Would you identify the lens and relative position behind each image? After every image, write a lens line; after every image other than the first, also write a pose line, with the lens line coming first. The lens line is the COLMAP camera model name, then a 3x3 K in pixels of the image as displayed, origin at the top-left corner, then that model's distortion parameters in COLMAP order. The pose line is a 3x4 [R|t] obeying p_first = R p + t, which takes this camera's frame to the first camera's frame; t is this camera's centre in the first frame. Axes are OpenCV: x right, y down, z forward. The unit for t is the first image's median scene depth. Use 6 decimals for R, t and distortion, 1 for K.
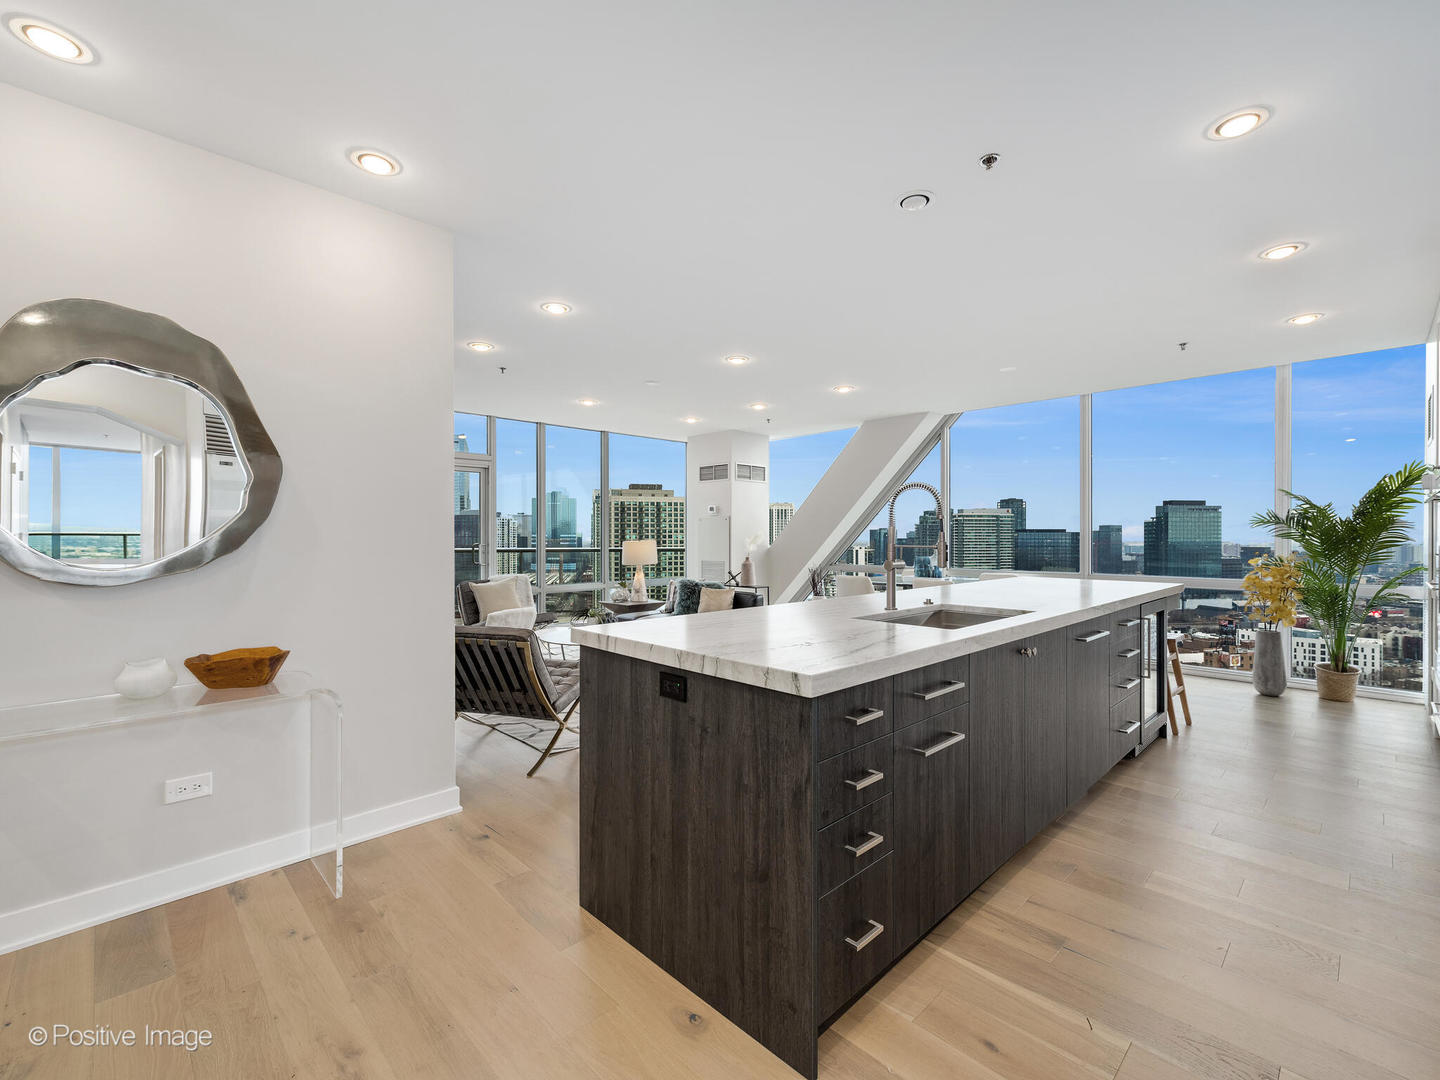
lens RADIAL K [[630.4, 0, 720.5], [0, 630.4, 534.0], [0, 0, 1]] dist [0.000665, 0.000750]
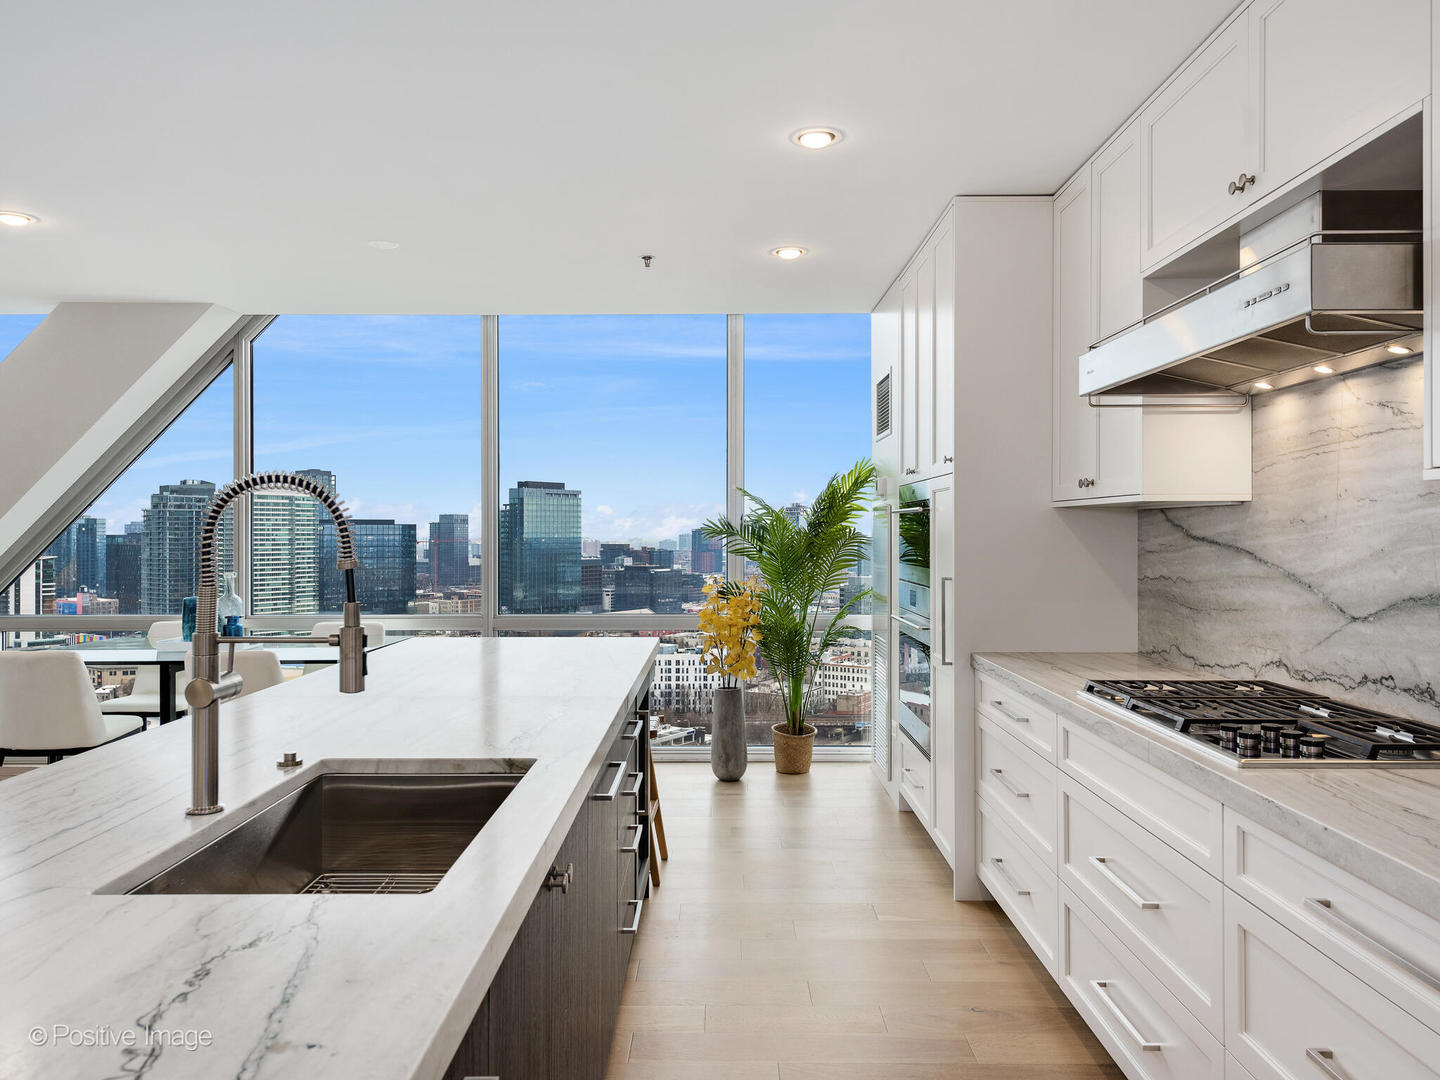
lens RADIAL K [[1047.0, 0, 712.0], [0, 1047.0, 525.8], [0, 0, 1]] dist [0.021257, -0.013938]
pose [[0.699627, 0.002437, 0.714504, 0.012240], [-0.001878, 0.999997, -0.001571, -0.015590], [-0.714505, -0.000242, 0.699630, 0.117030]]
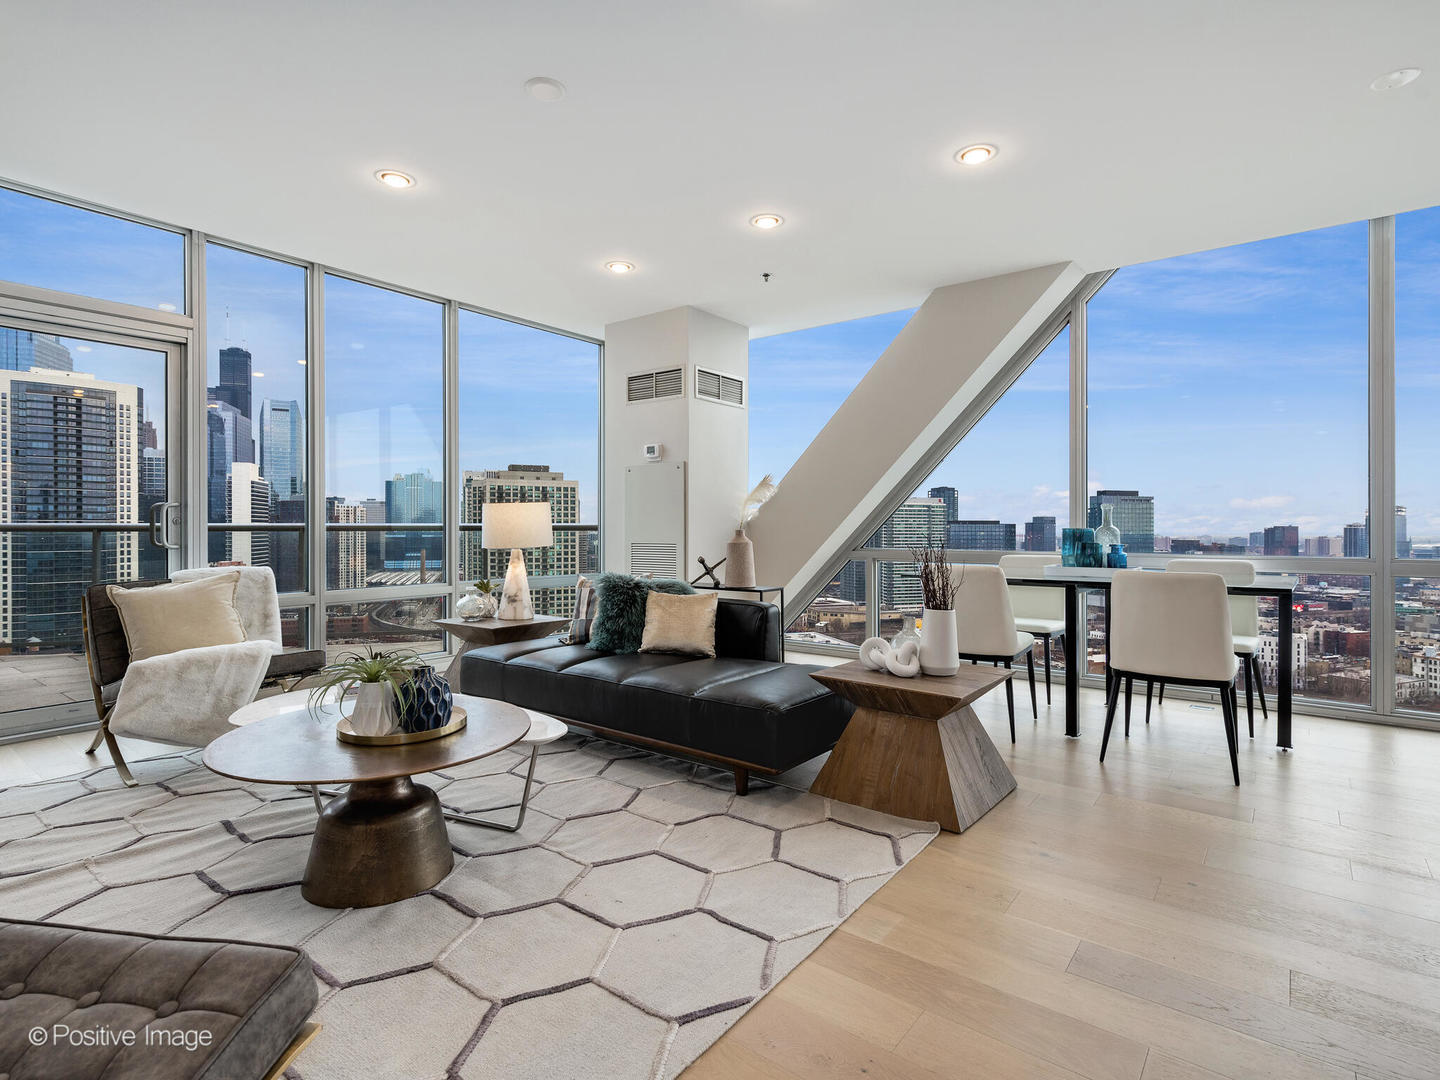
lens RADIAL K [[729.4, 0, 724.0], [0, 729.4, 530.7], [0, 0, 1]] dist [0.009892, 0.000253]
pose [[0.989793, 0.000712, 0.142513, -0.042715], [-0.001746, 0.999973, 0.007128, 0.027645], [-0.142504, -0.007304, 0.989767, 0.356440]]
